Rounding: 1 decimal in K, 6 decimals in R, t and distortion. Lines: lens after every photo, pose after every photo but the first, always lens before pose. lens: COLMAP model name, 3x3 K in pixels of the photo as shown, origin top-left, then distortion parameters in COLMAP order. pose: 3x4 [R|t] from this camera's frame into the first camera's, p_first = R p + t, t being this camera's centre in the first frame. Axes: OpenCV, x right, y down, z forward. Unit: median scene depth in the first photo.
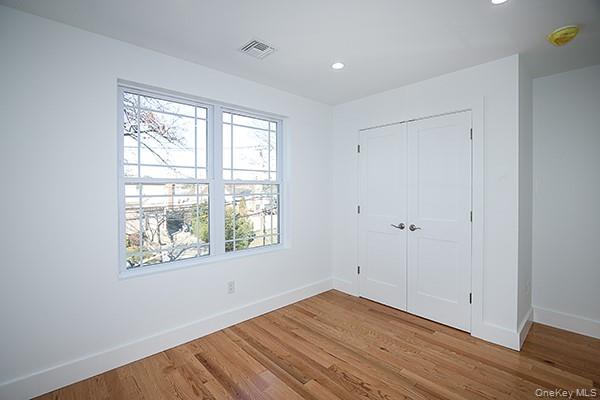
lens RADIAL K [[280.1, 0, 300.9], [0, 280.1, 180.0], [0, 0, 1]] dist [0.001349, 0.000066]
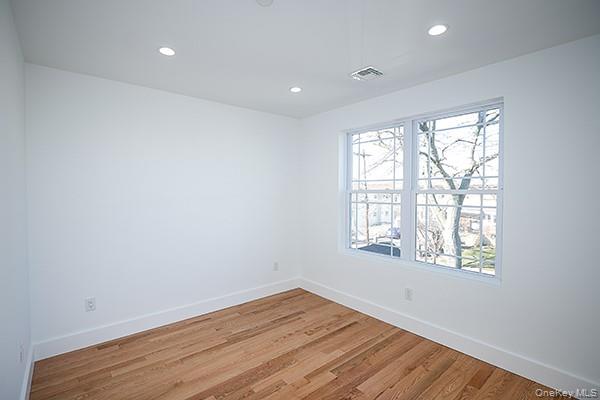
lens RADIAL K [[285.4, 0, 315.4], [0, 285.4, 200.3], [0, 0, 1]] dist [0.000251, 0.000128]
pose [[-0.007578, 0.007456, -0.999943, 0.824347], [0.009071, 0.999932, 0.007387, 0.028958], [0.999930, -0.009015, -0.007645, 0.692969]]
